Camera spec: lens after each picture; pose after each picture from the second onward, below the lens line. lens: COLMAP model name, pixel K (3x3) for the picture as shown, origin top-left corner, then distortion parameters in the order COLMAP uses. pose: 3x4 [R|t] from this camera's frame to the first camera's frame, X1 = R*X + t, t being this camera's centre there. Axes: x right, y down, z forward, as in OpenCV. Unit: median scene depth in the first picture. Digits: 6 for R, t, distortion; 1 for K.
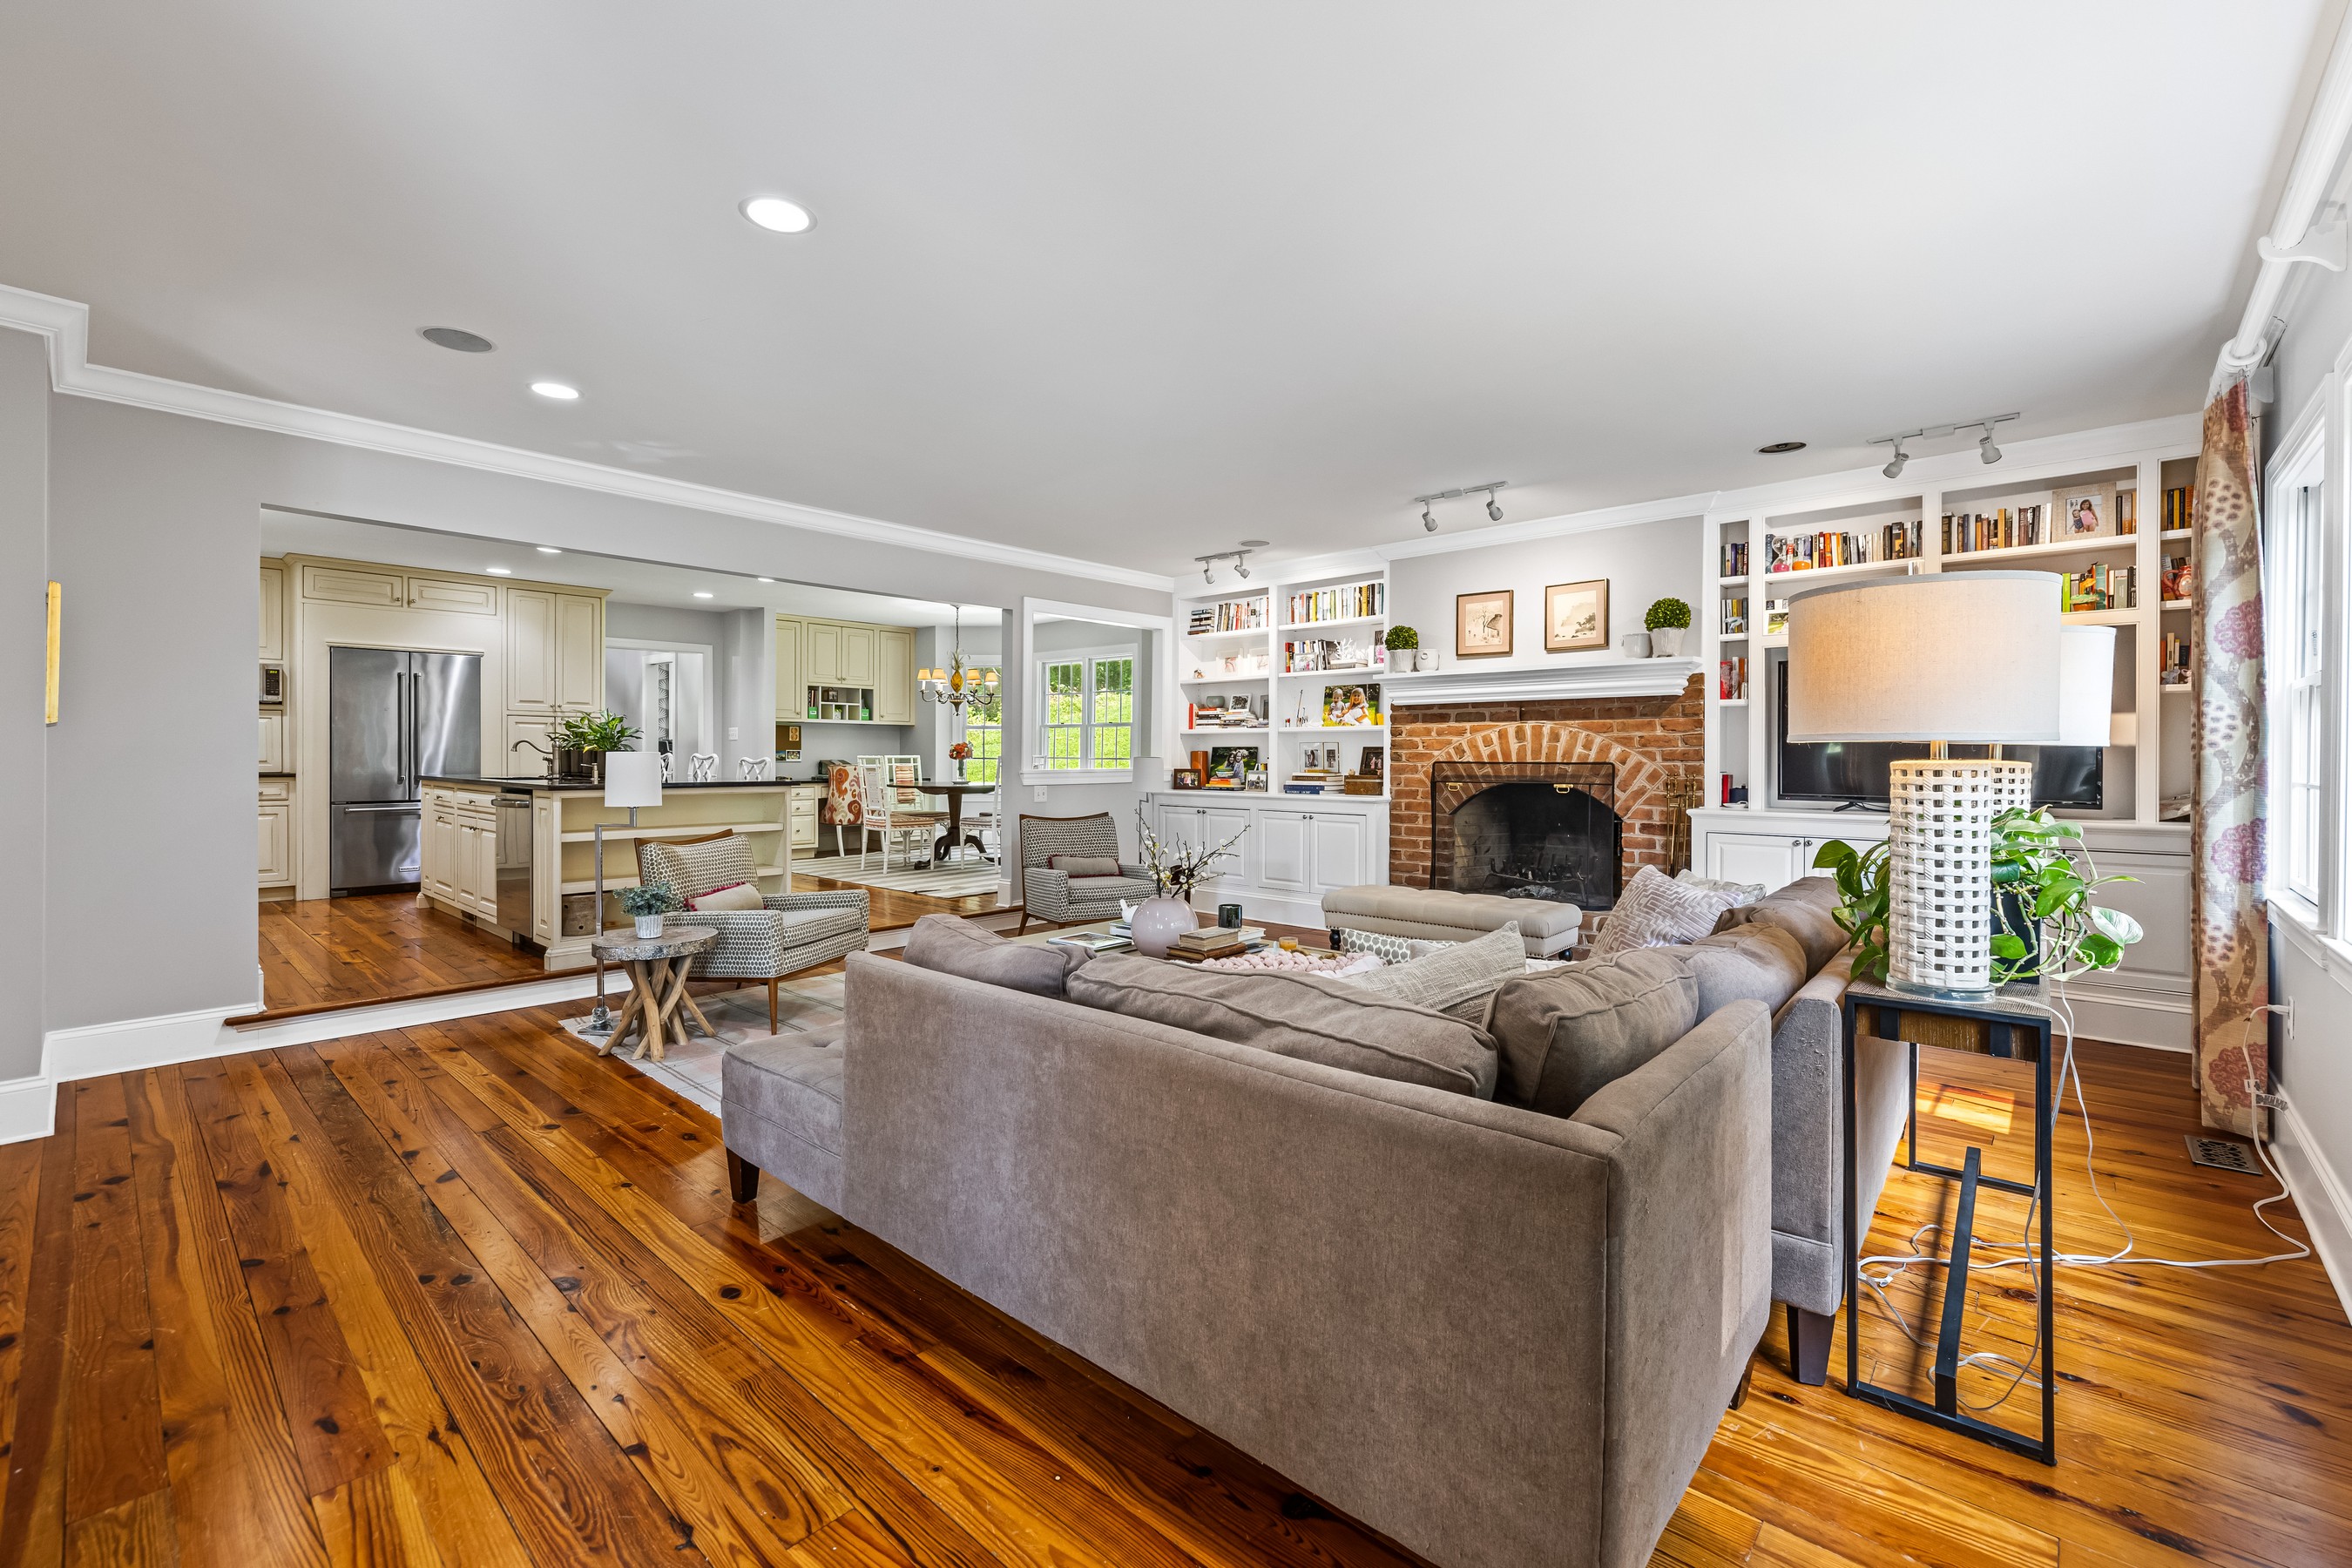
lens RADIAL K [[991.3, 0, 1170.5], [0, 991.3, 759.5], [0, 0, 1]] dist [0.000279, 0.001288]
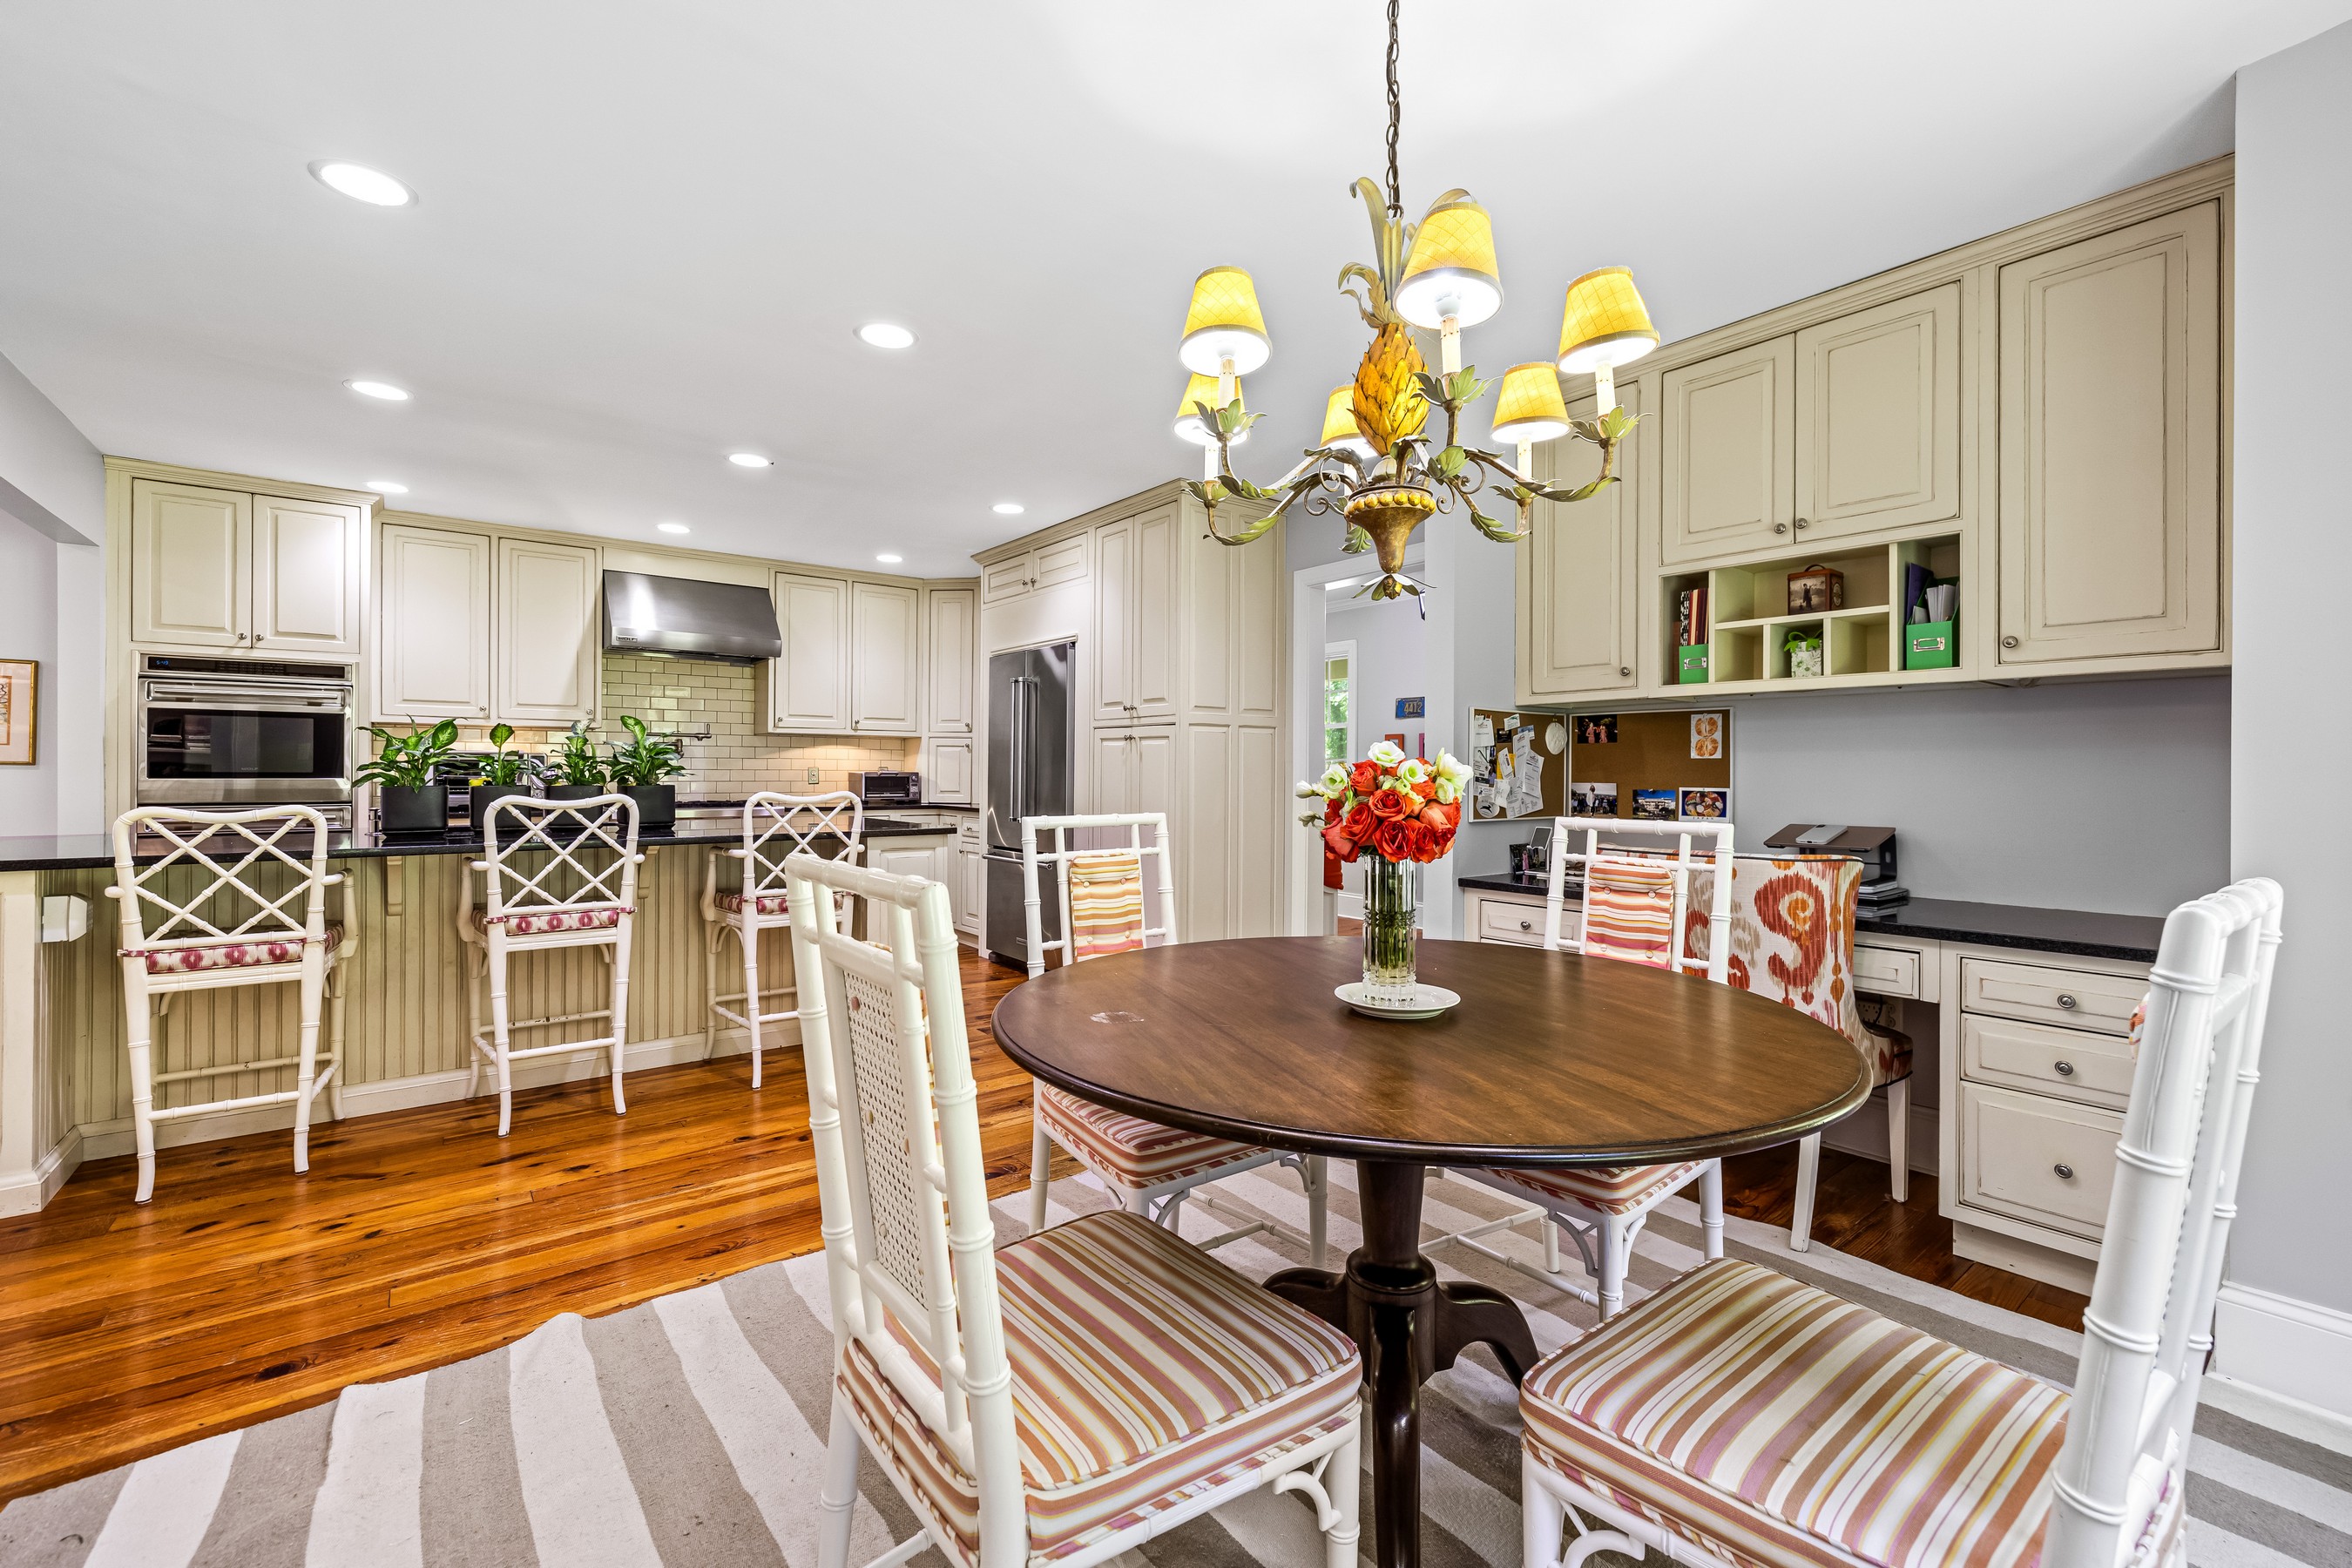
lens RADIAL K [[991.3, 0, 1174.6], [0, 991.3, 770.4], [0, 0, 1]] dist [0.000279, 0.001288]
pose [[-0.165256, -0.004808, -0.986239, -0.064245], [-0.010118, 0.999944, -0.003179, -0.020024], [0.986199, 0.009453, -0.165295, 1.407313]]
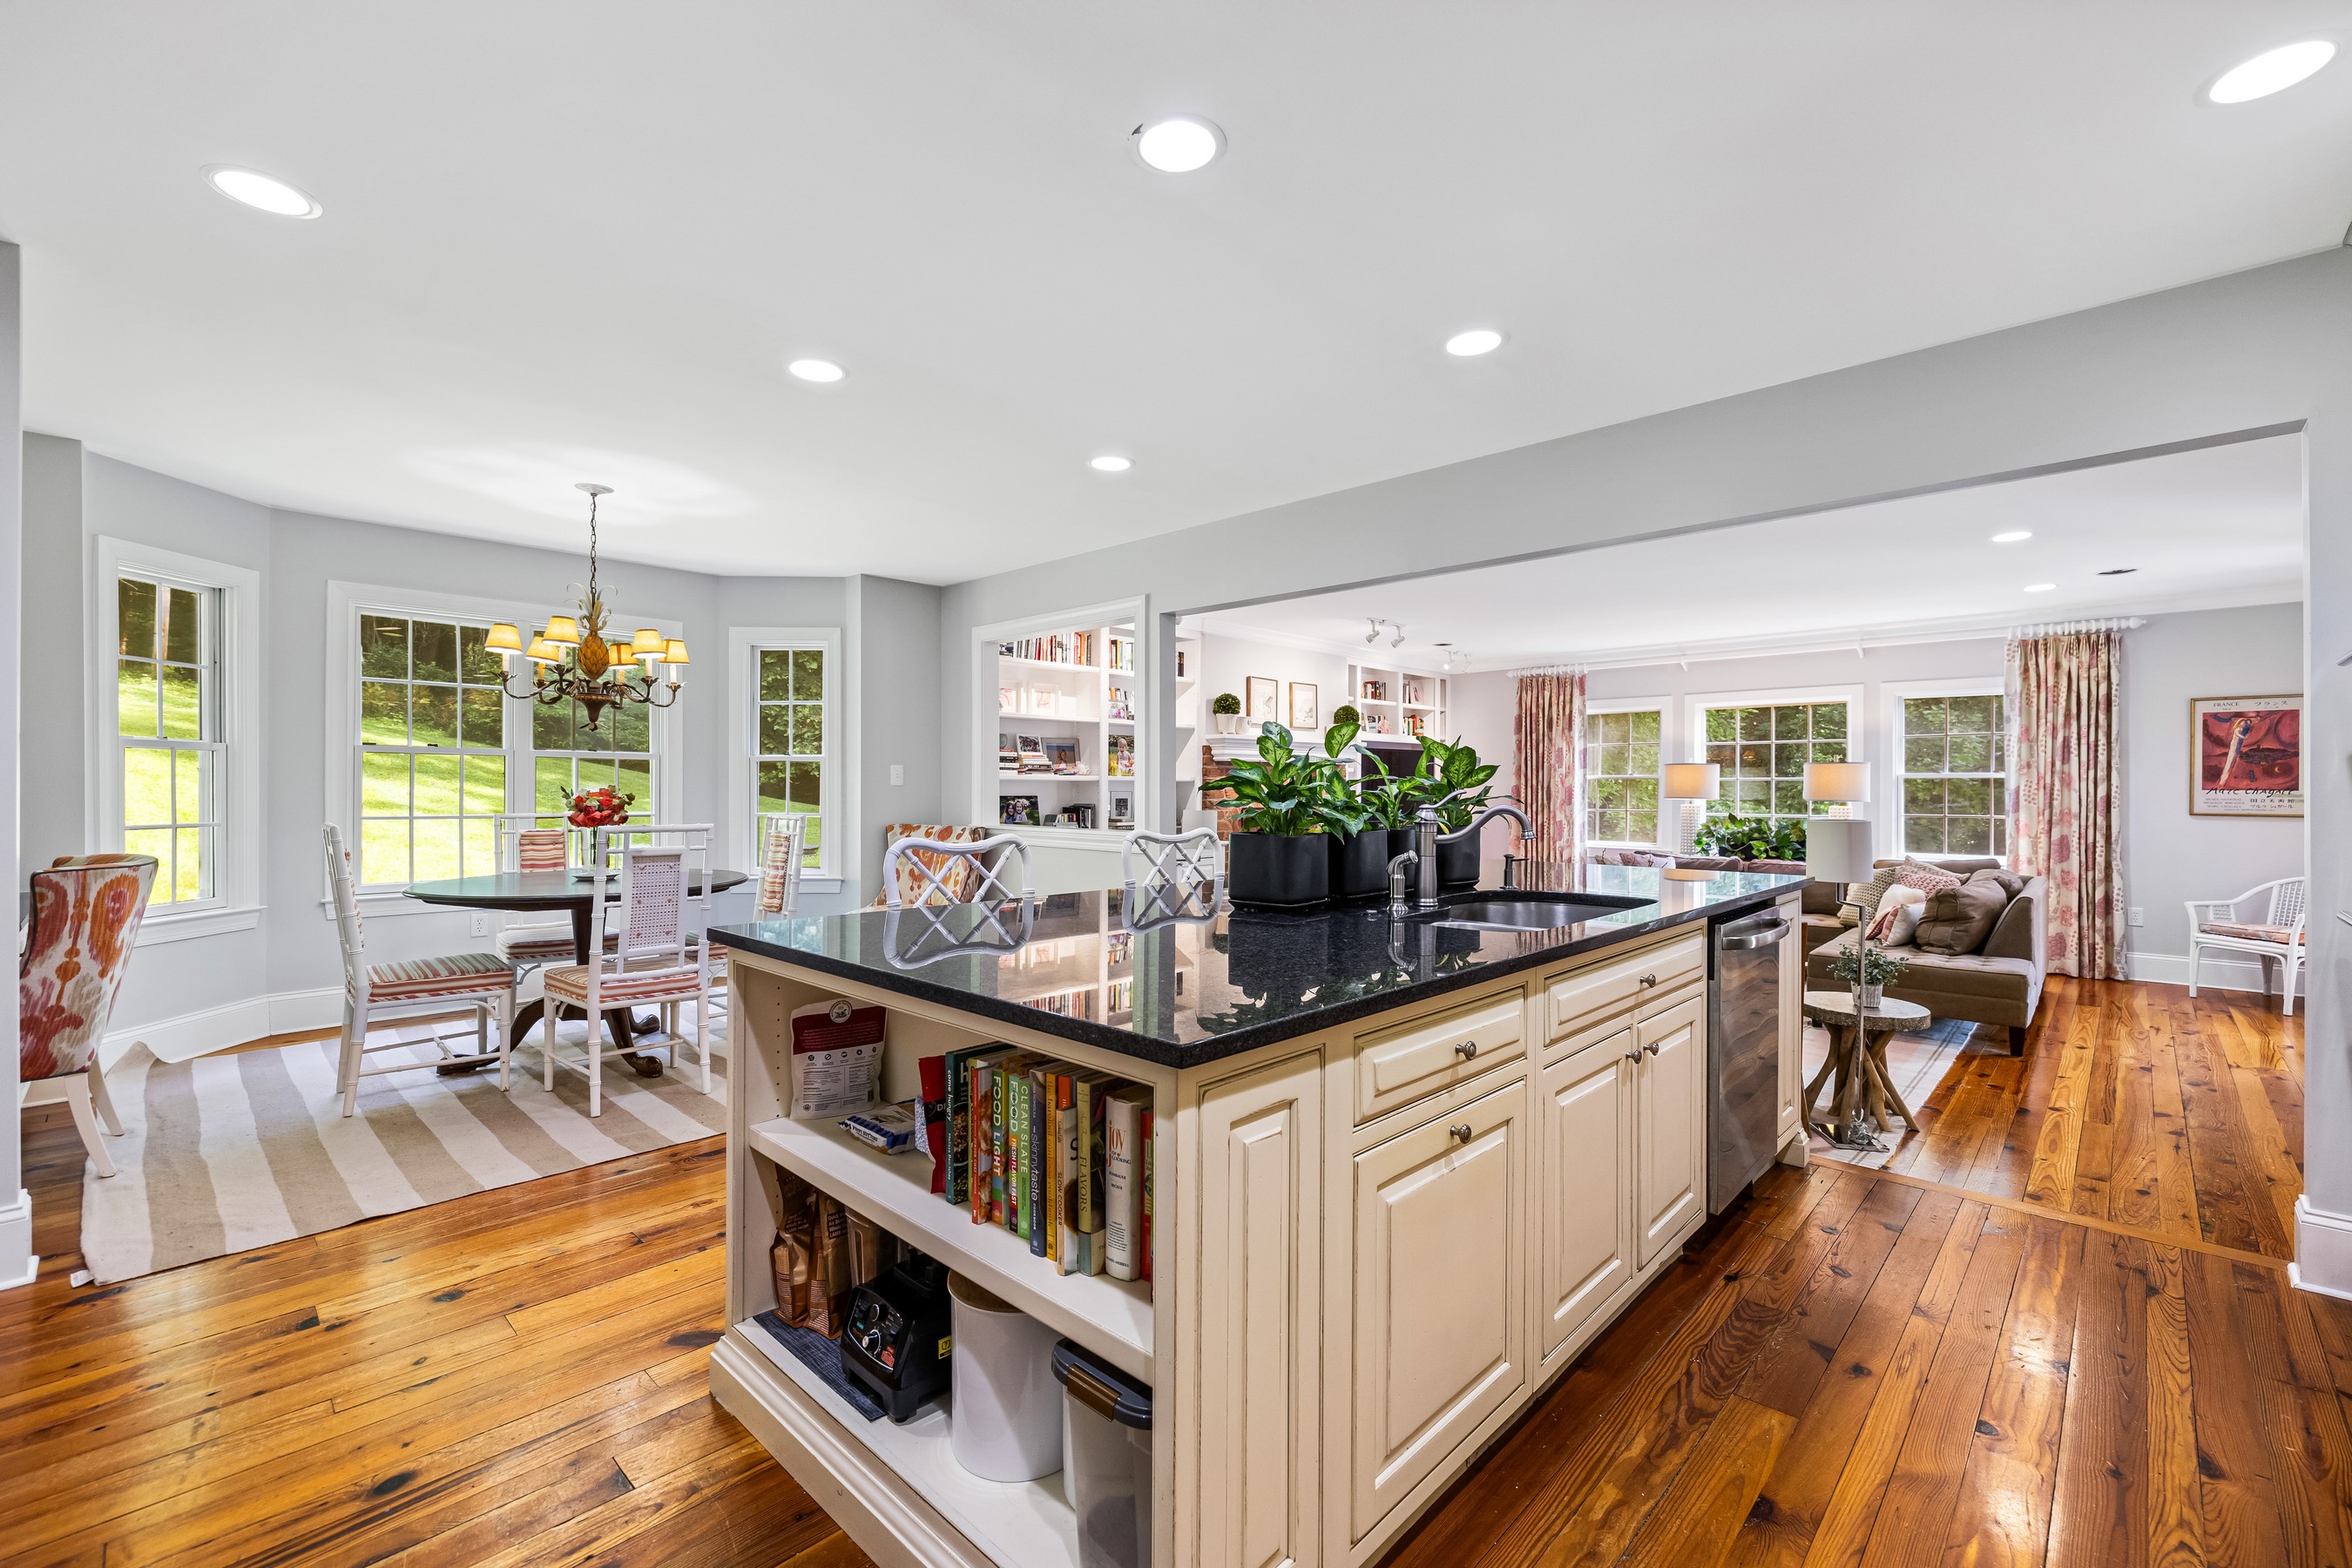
lens RADIAL K [[991.3, 0, 1179.9], [0, 991.3, 790.4], [0, 0, 1]] dist [0.000279, 0.001288]
pose [[0.024995, -0.006205, 0.999668, -0.945528], [0.002745, 0.999977, 0.006138, -0.027218], [-0.999684, 0.002591, 0.025011, 1.024638]]
